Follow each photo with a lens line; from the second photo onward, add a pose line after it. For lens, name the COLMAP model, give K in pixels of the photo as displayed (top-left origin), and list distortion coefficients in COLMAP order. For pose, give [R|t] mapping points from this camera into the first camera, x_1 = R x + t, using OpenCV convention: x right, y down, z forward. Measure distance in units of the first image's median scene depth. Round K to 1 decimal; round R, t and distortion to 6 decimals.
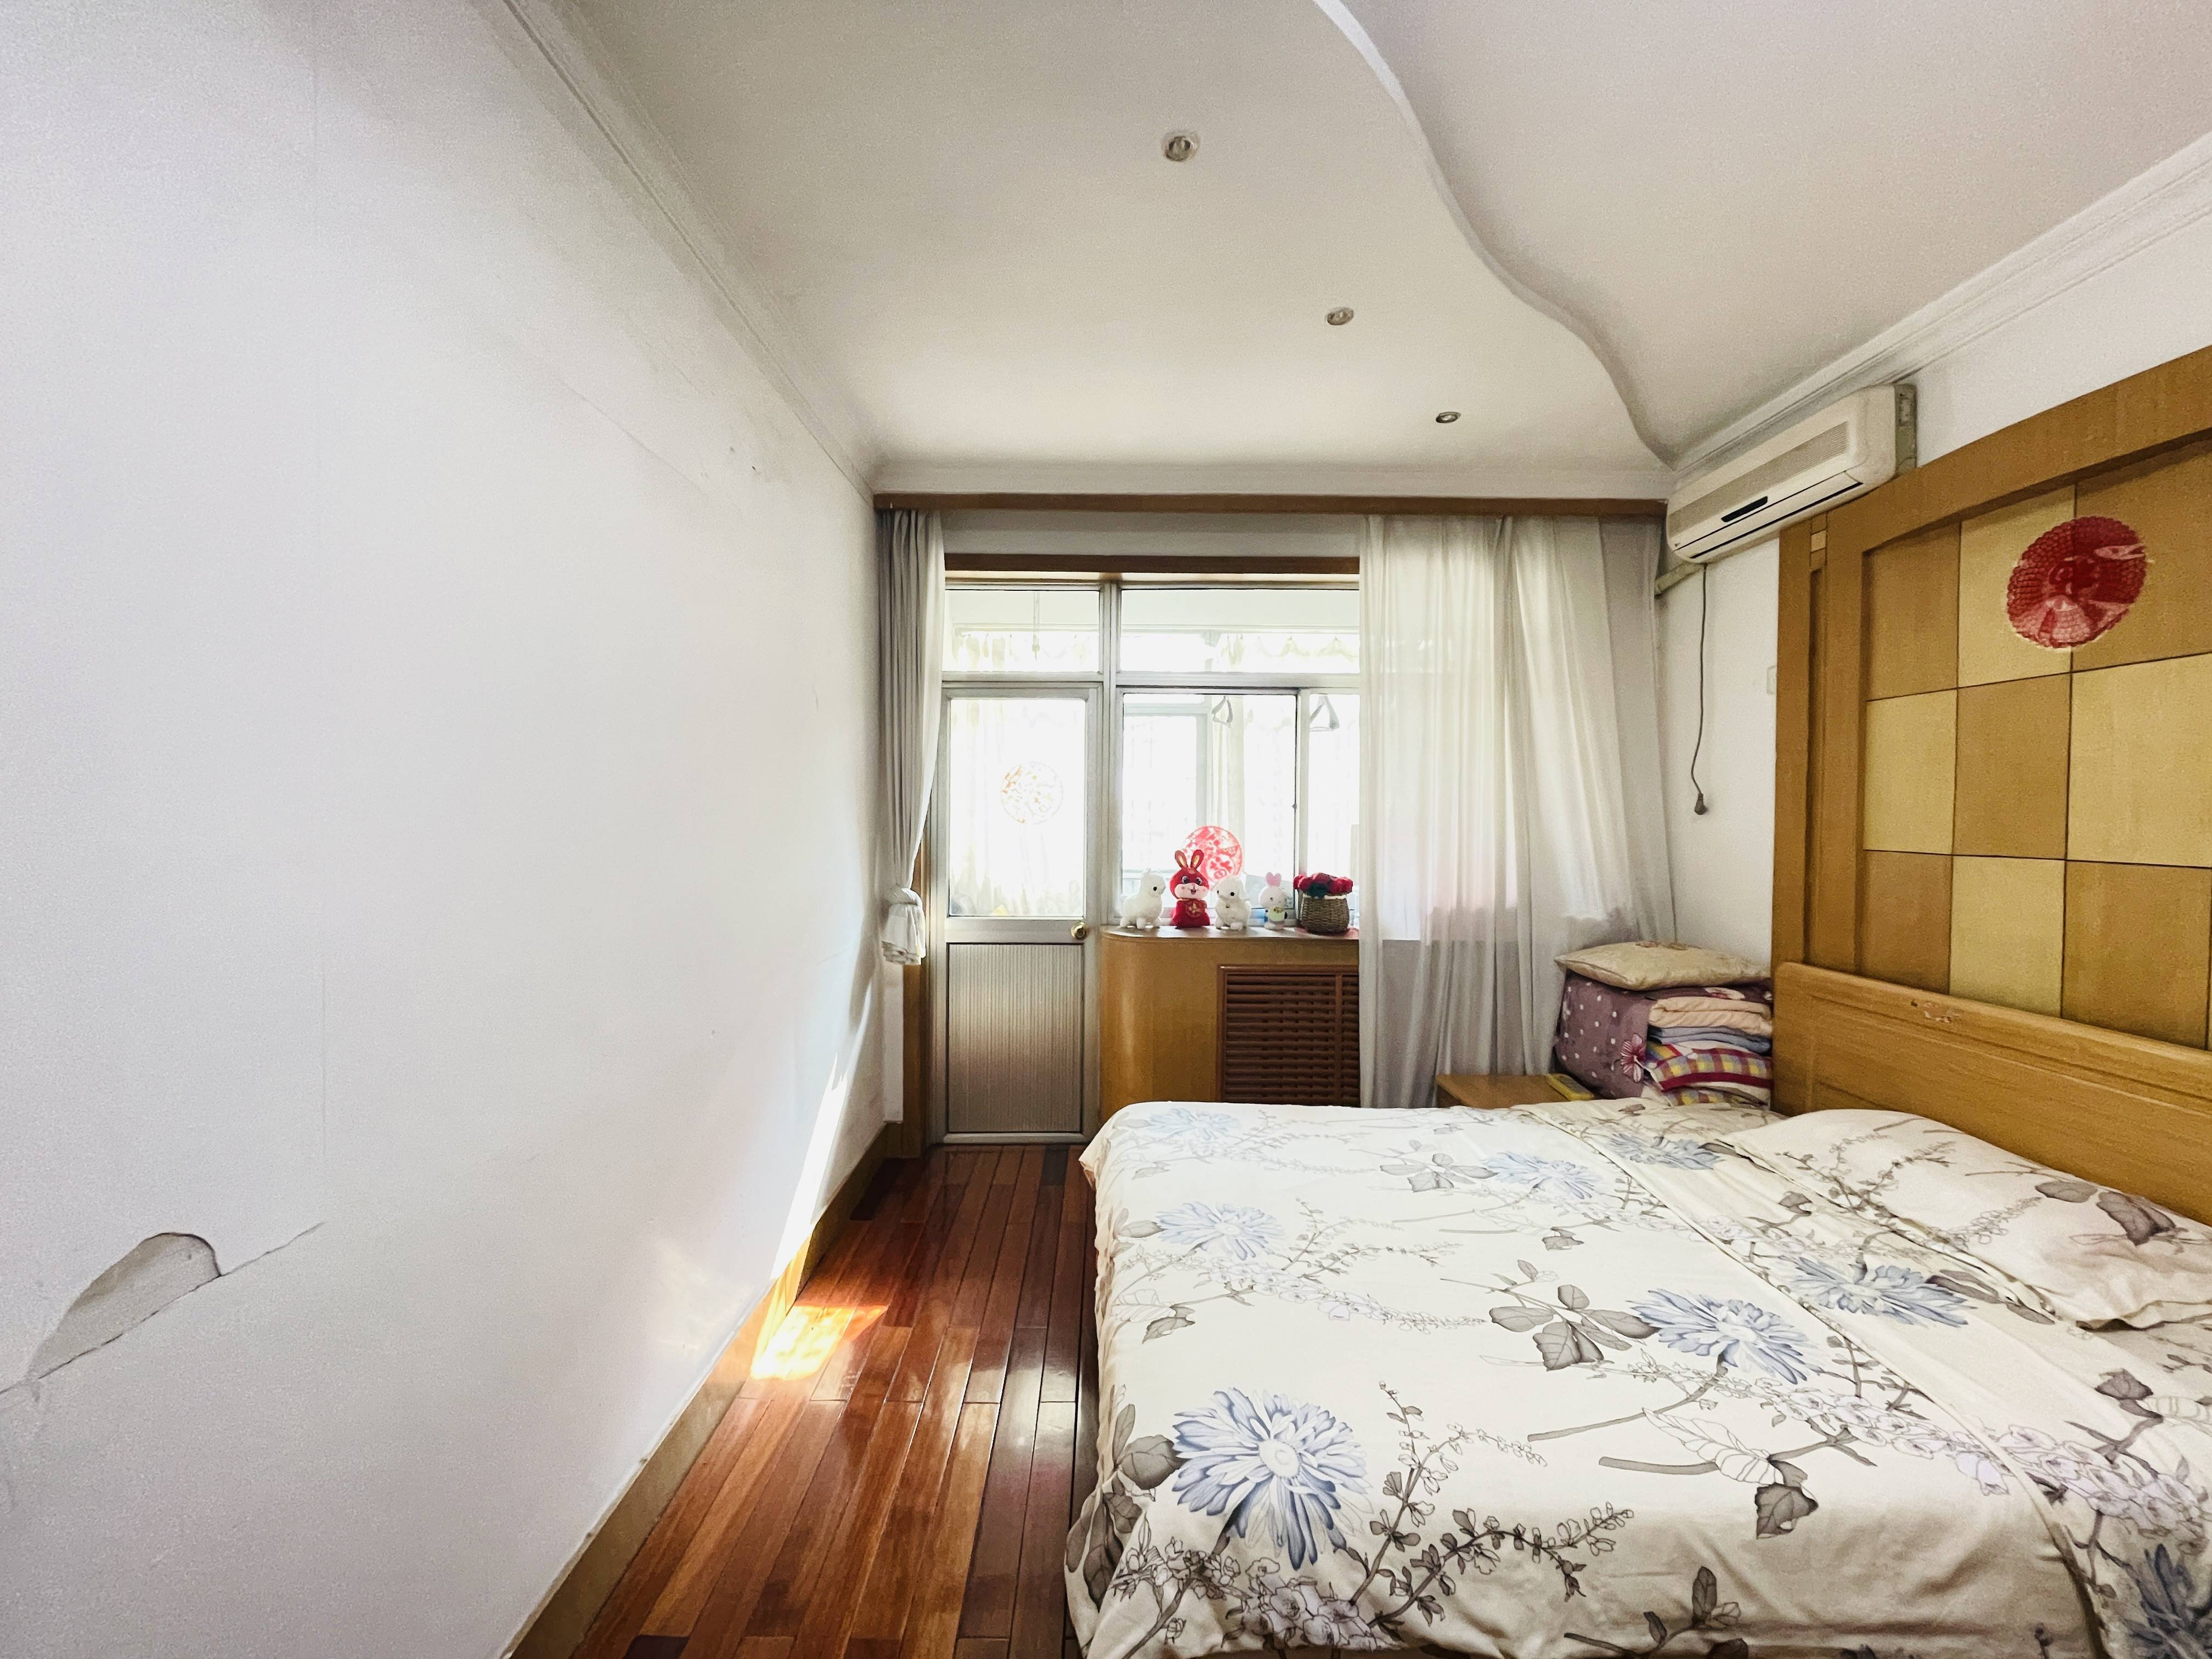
lens RADIAL K [[887.2, 0, 1106.8], [0, 887.2, 827.9], [0, 0, 1]] dist [-0.003544, -0.000569]
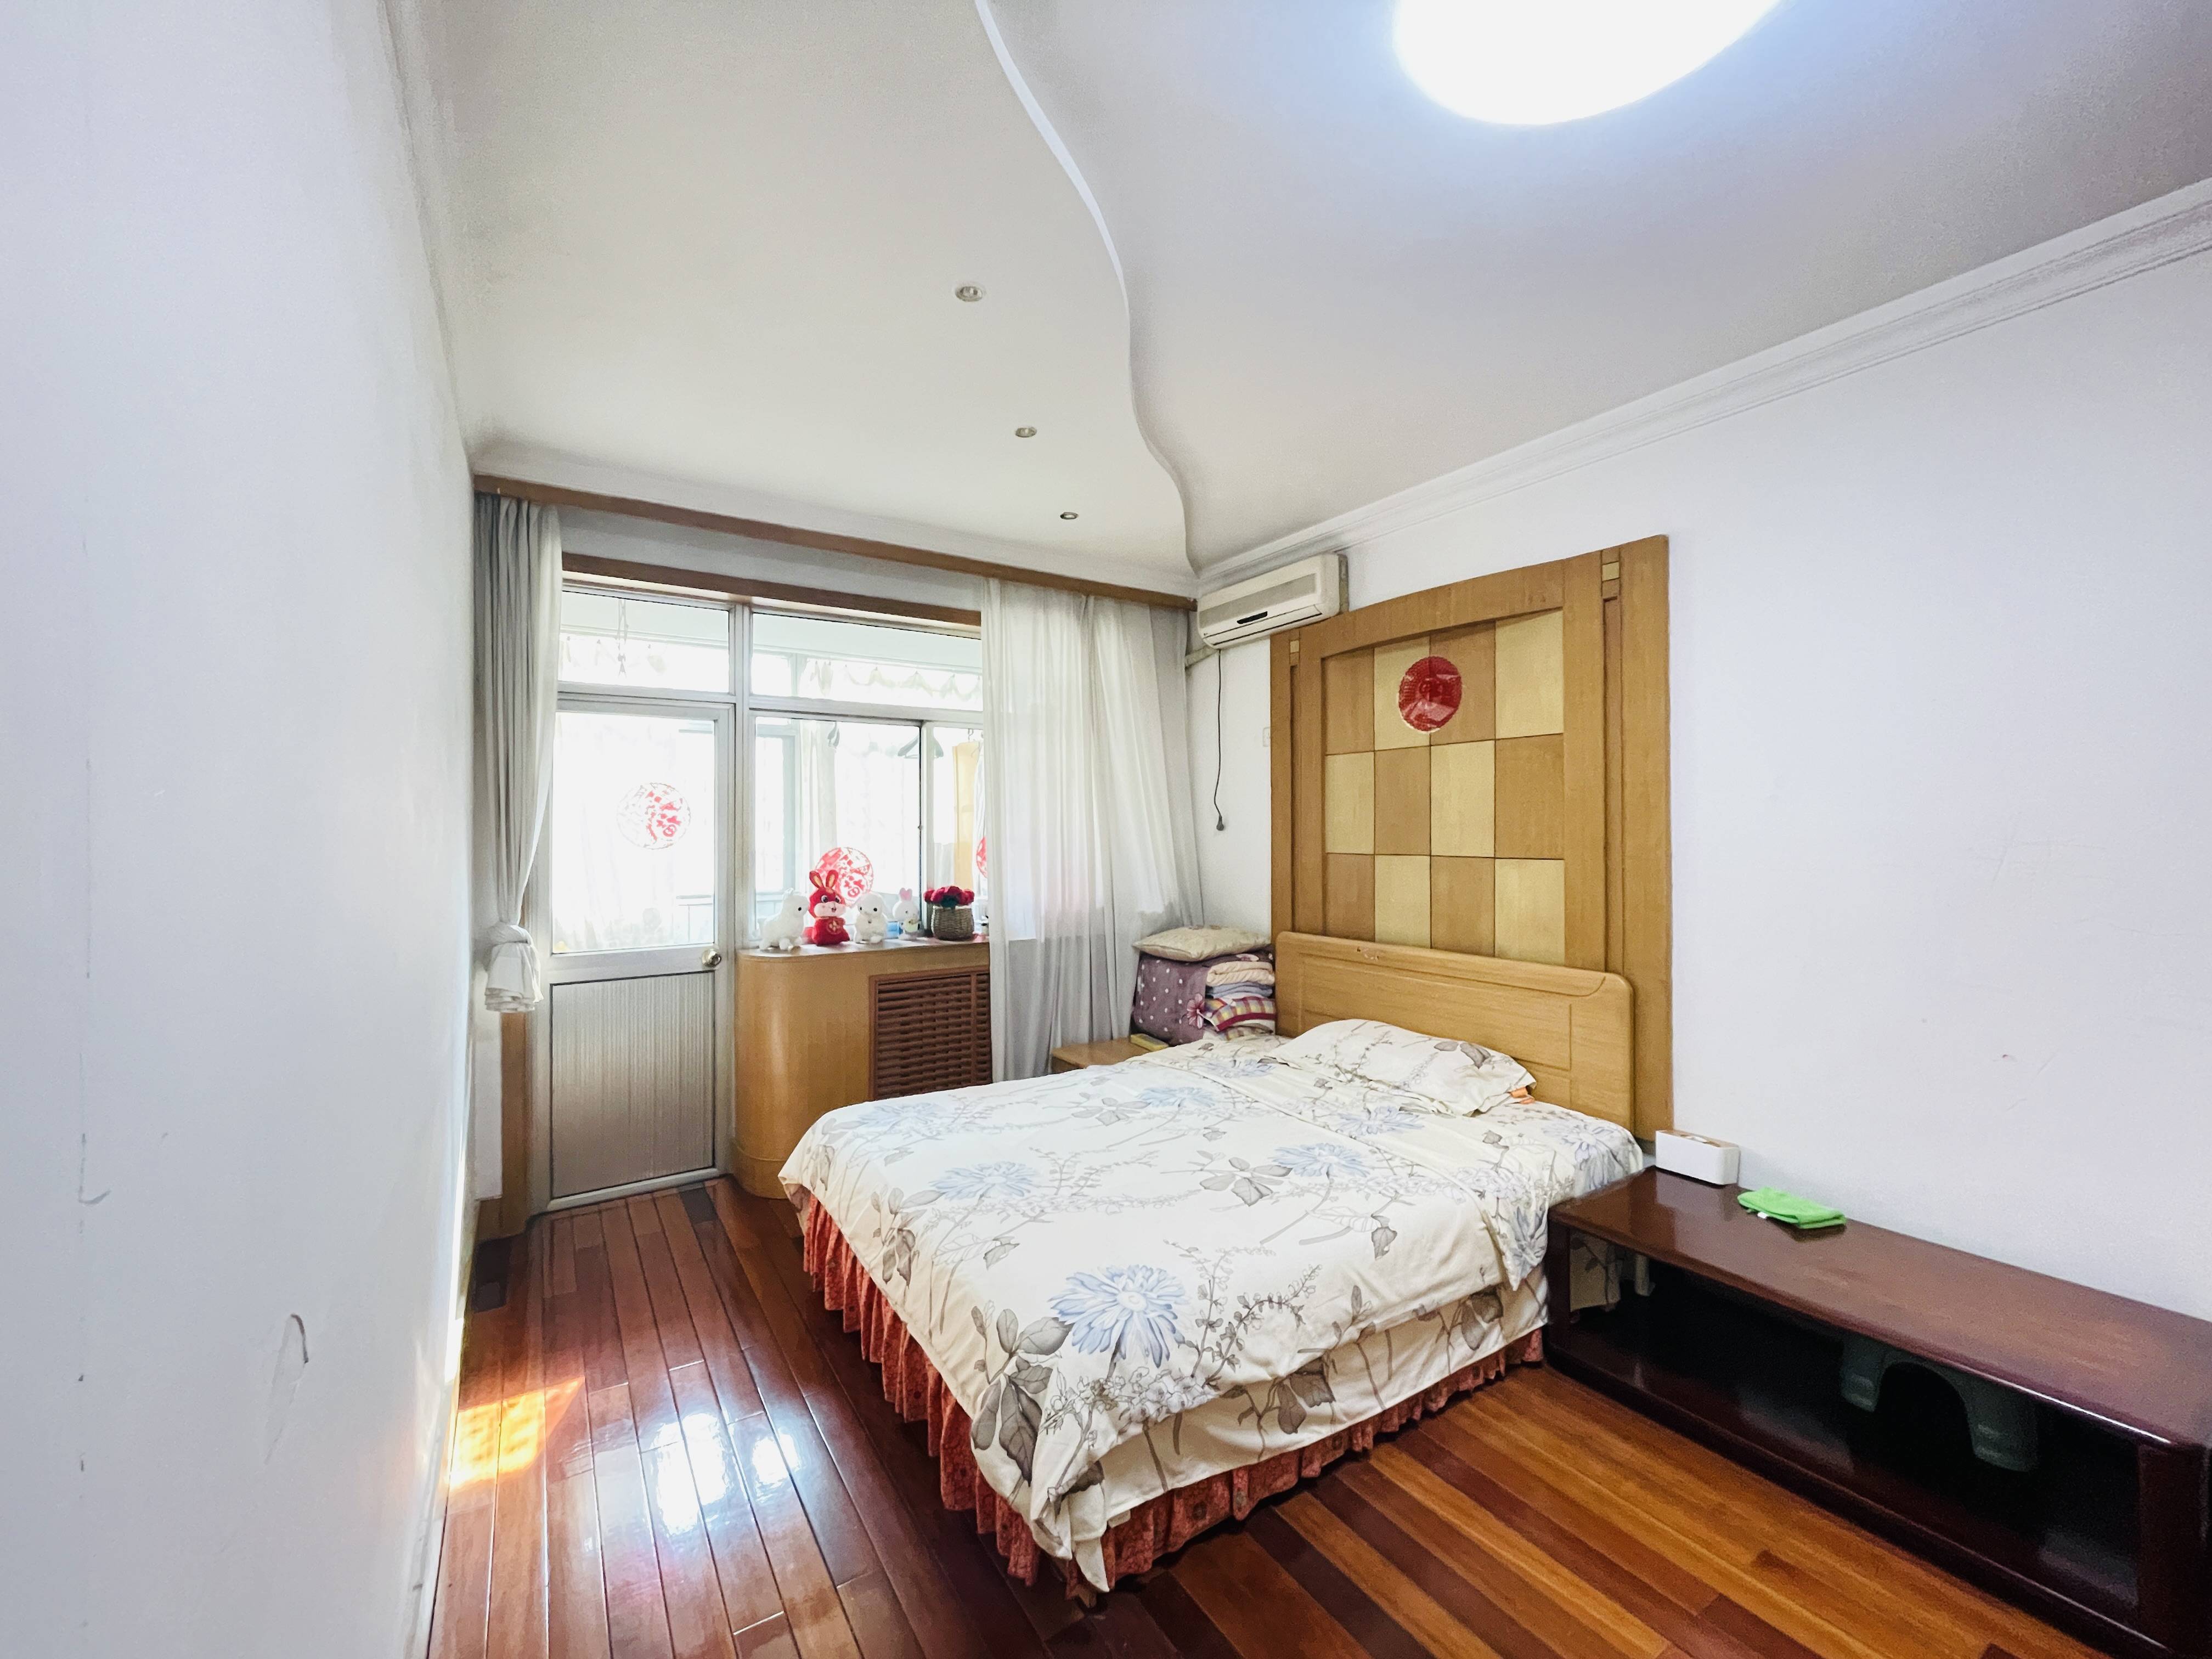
lens RADIAL K [[887.2, 0, 1105.8], [0, 887.2, 826.7], [0, 0, 1]] dist [-0.003544, -0.000569]
pose [[0.841032, -0.008641, 0.540917, -0.291116], [0.020752, 0.999652, -0.016298, -0.003381], [-0.540587, 0.024932, 0.840918, -0.080273]]
